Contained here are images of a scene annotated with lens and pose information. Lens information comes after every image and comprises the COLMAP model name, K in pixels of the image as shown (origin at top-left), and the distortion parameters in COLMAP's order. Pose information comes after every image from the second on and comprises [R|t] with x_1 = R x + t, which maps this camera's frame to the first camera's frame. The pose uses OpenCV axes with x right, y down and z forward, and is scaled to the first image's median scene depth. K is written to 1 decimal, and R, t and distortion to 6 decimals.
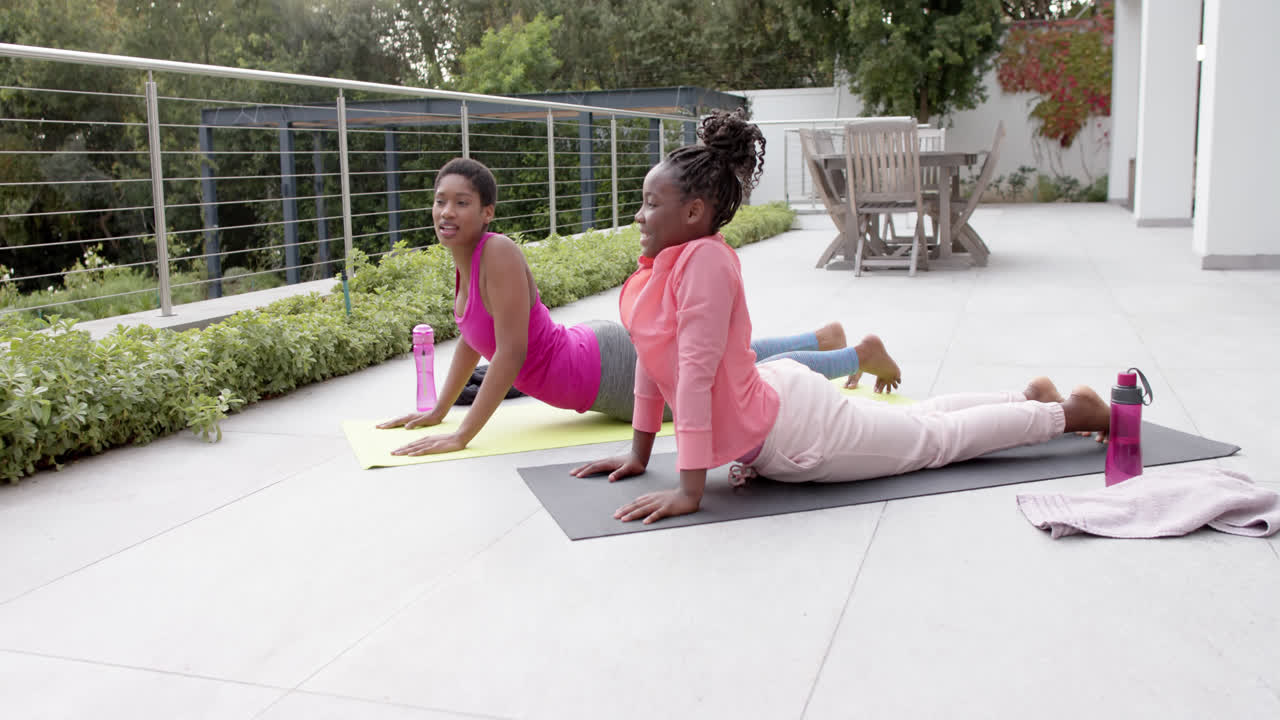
lens RADIAL K [[1156.9, 0, 636.6], [0, 1156.9, 353.3], [0, 0, 1]] dist [-0.013102, 0.015083]
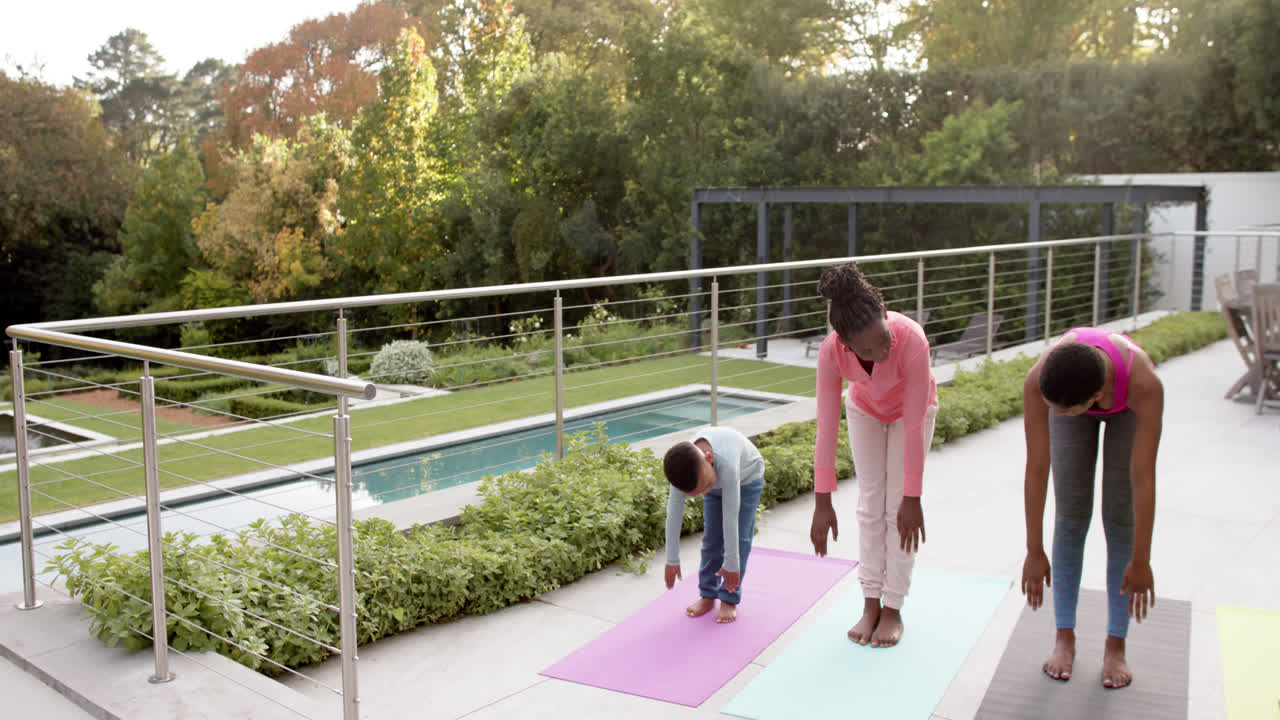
lens RADIAL K [[1156.9, 0, 634.5], [0, 1156.9, 362.5], [0, 0, 1]] dist [-0.013102, 0.015083]
pose [[0.926403, 0.056221, -0.372312, 0.014688], [-0.062302, 0.998048, -0.004311, -0.026559], [0.371343, 0.027190, 0.928097, -0.109960]]
